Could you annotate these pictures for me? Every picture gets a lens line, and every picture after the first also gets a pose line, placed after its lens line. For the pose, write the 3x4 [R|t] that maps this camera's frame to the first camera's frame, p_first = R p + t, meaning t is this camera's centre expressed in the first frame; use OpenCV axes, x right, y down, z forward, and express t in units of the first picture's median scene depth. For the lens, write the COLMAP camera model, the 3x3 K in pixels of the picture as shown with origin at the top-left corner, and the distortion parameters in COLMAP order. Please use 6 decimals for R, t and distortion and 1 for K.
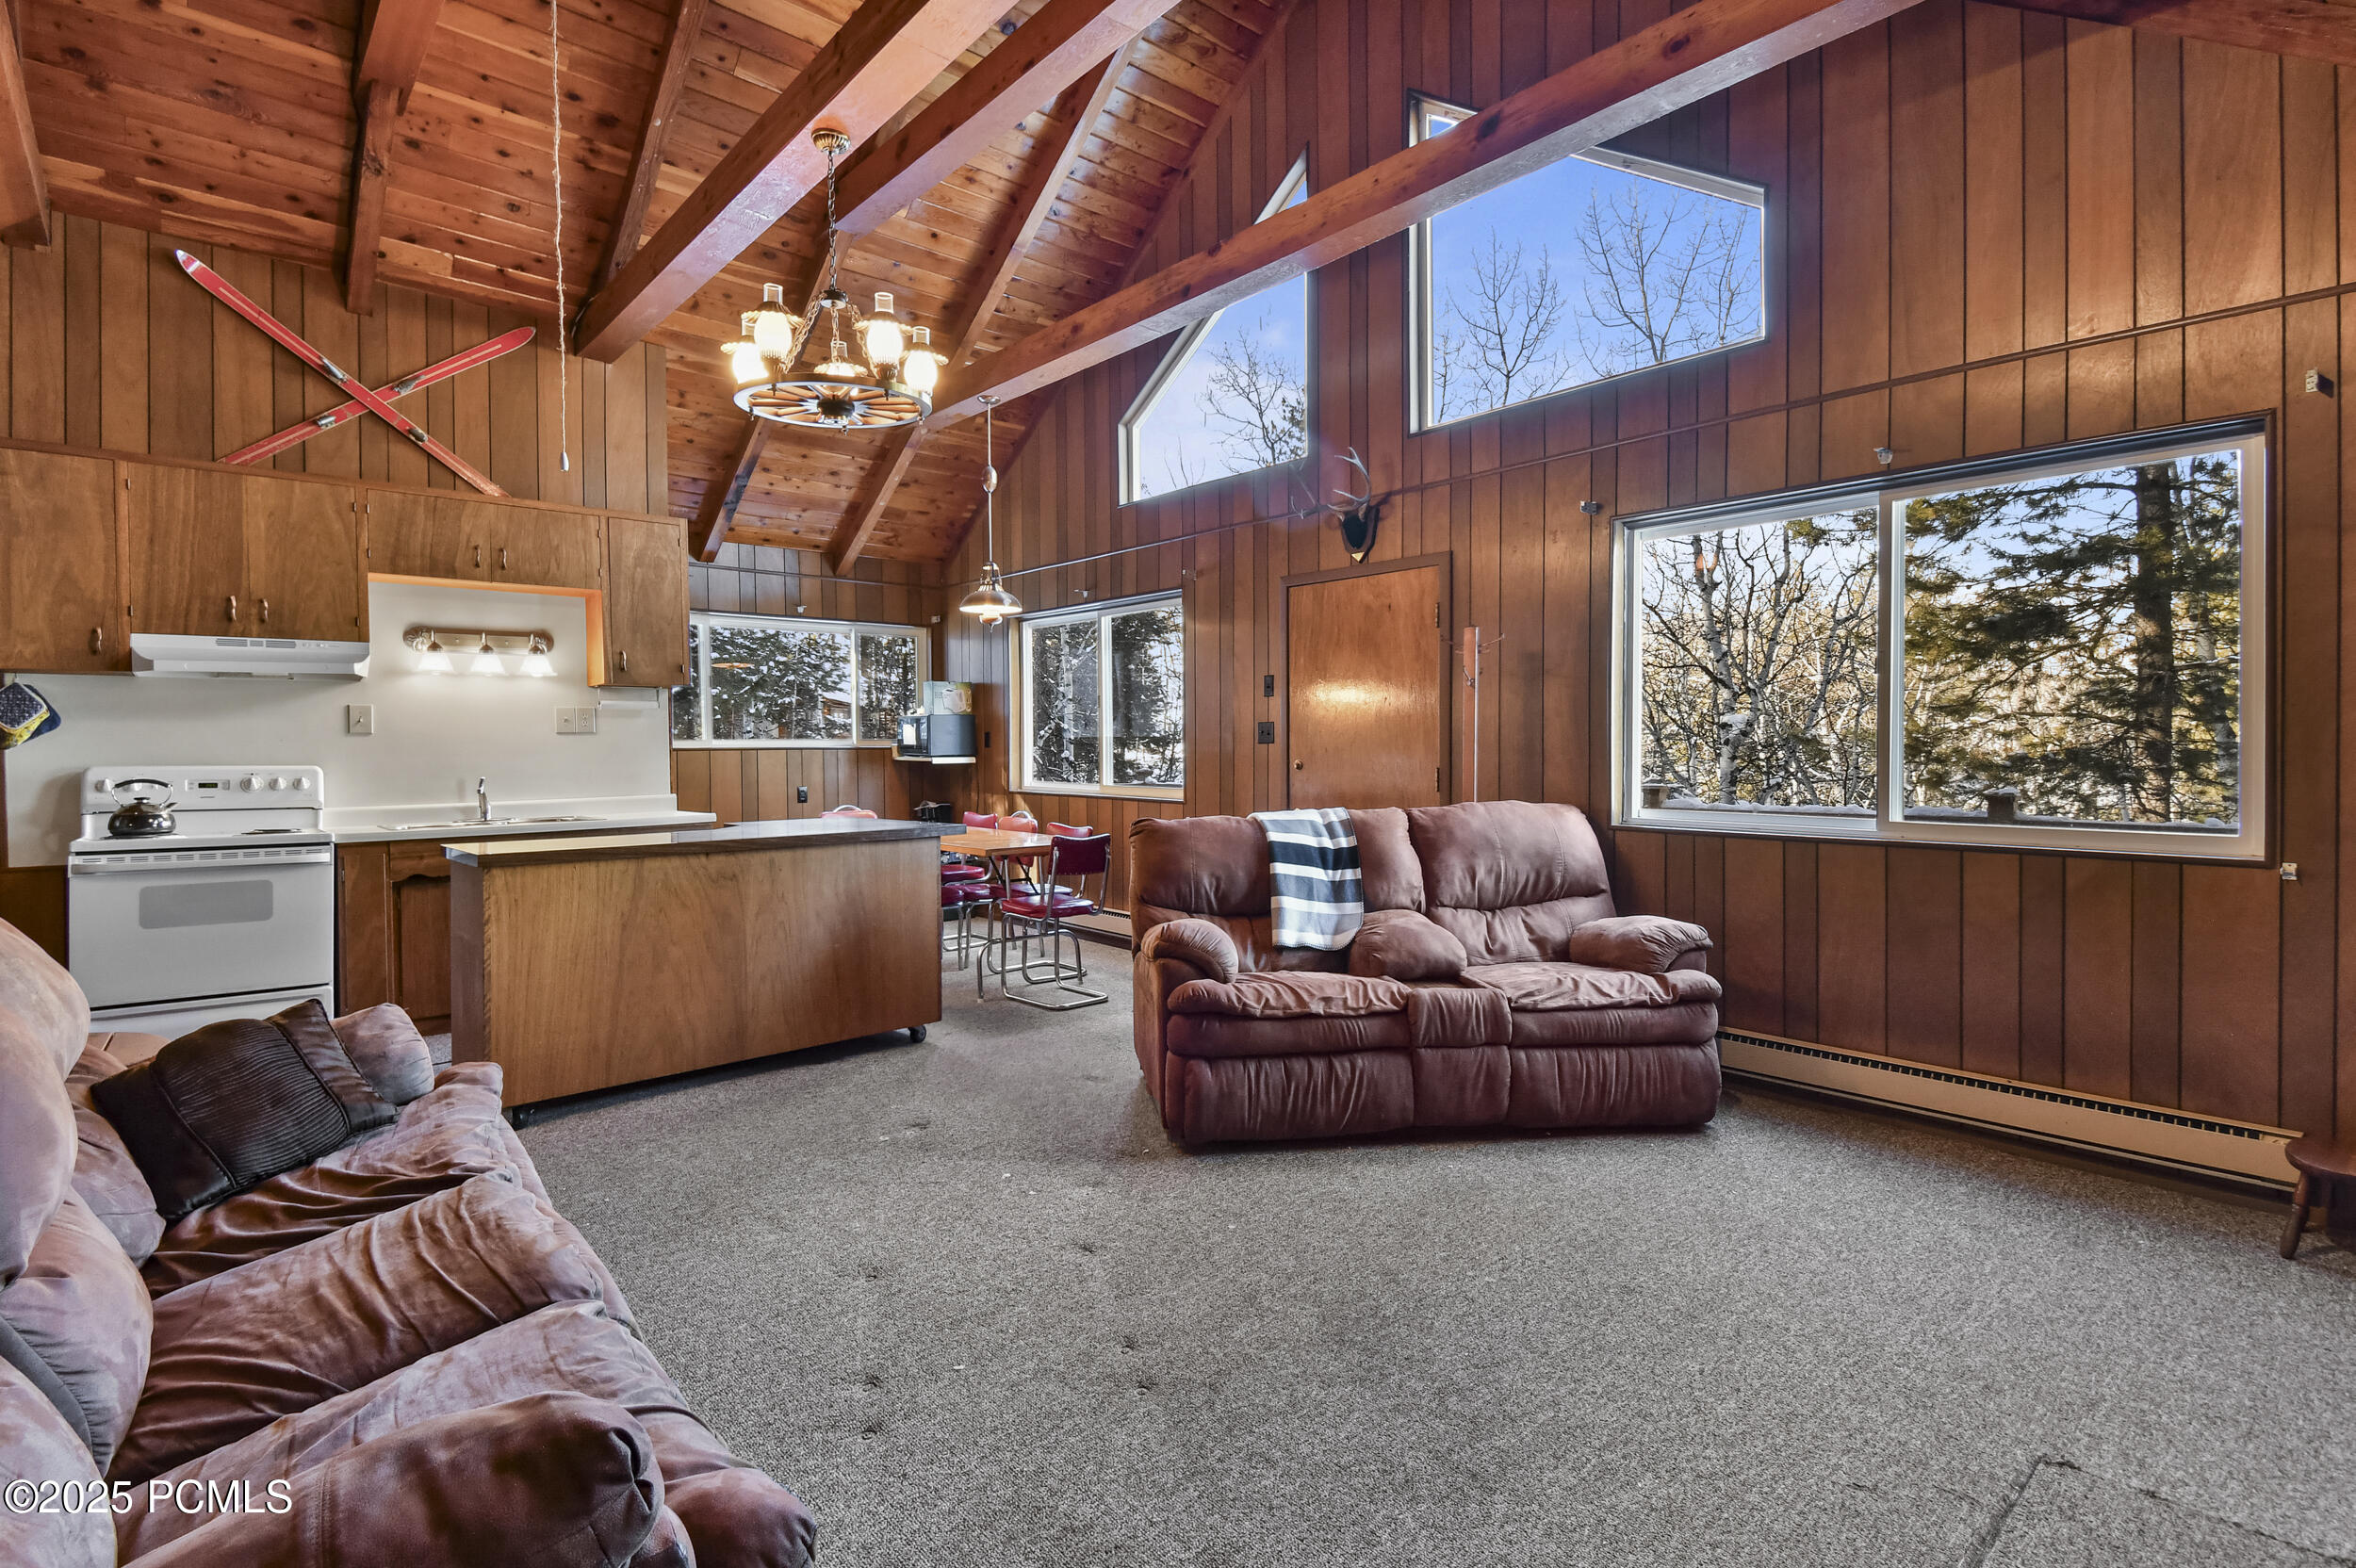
lens RADIAL K [[1103.7, 0, 1169.7], [0, 1103.7, 759.7], [0, 0, 1]] dist [0.042146, -0.024991]
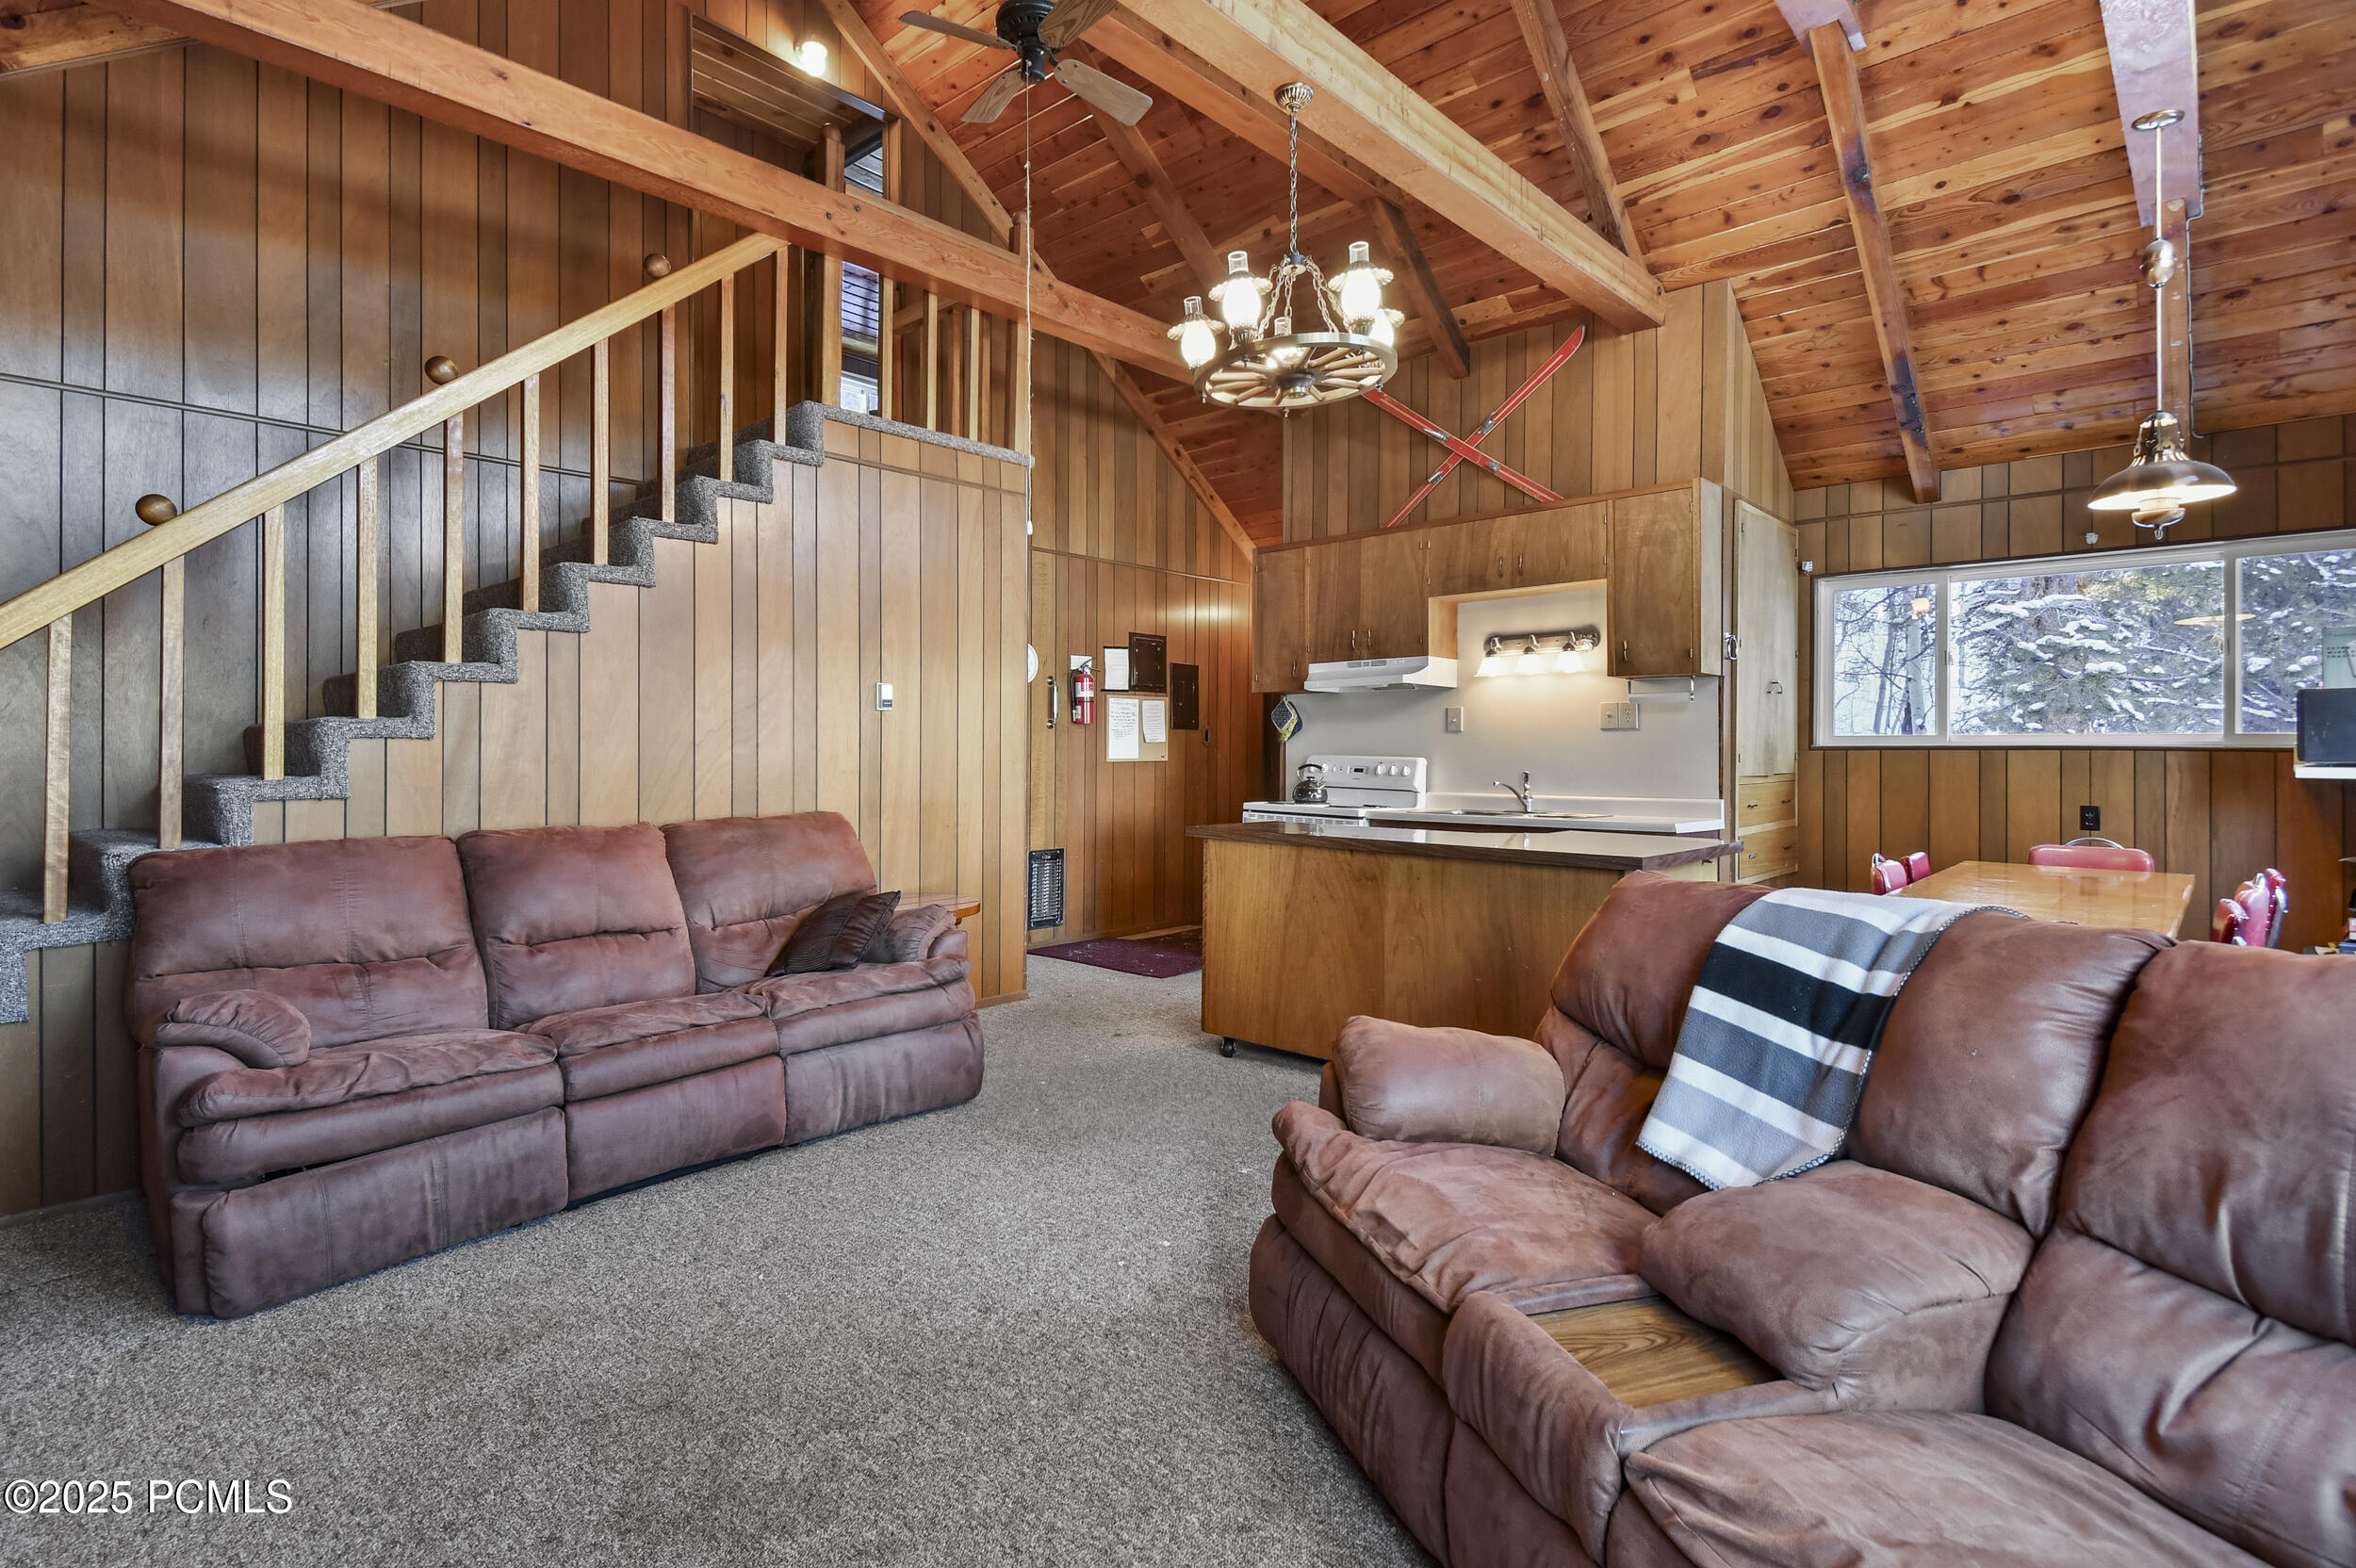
lens RADIAL K [[1140.6, 0, 1146.9], [0, 1140.6, 749.4], [0, 0, 1]] dist [0.047626, -0.028311]
pose [[0.097792, 0.010277, -0.995154, 0.488537], [-0.015662, 0.999839, 0.008787, -0.010641], [0.995084, 0.014726, 0.097937, 0.594011]]
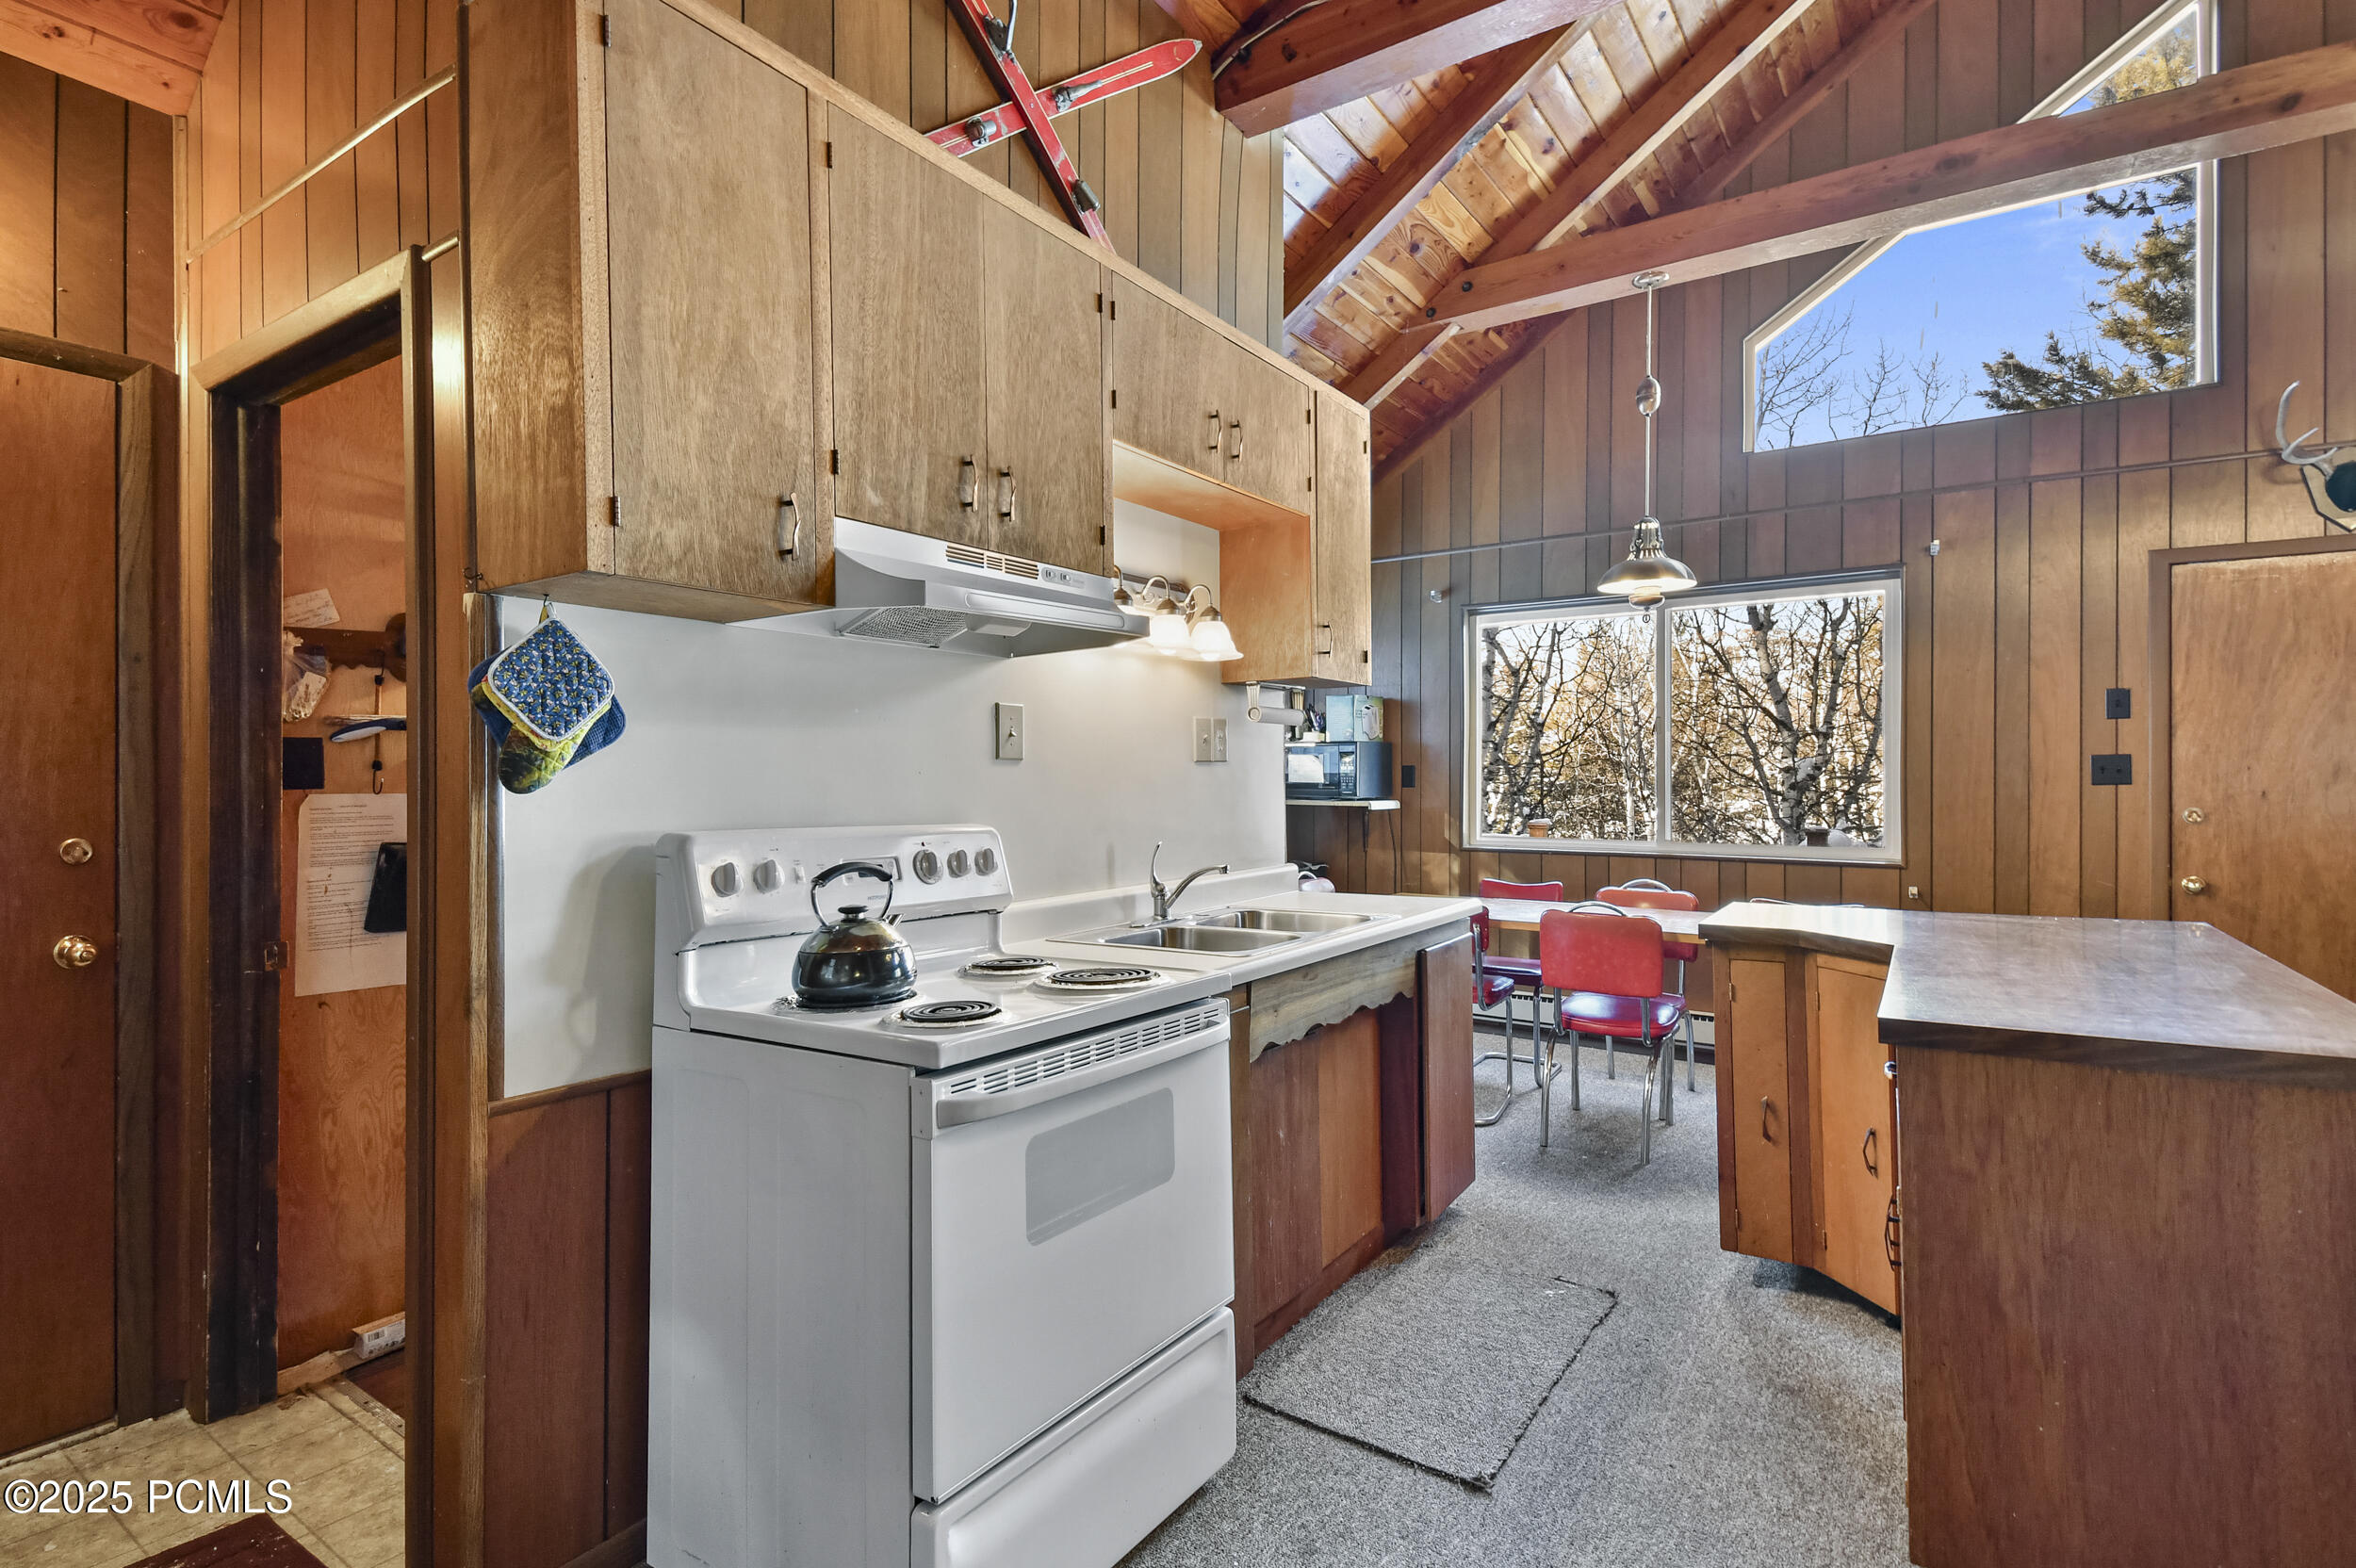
lens RADIAL K [[1141.7, 0, 1151.8], [0, 1141.7, 780.8], [0, 0, 1]] dist [0.024278, -0.000149]
pose [[0.971458, 0.004341, 0.237170, -0.836105], [-0.001111, 0.999905, -0.013750, -0.007435], [-0.237207, 0.013094, 0.971371, 0.513402]]
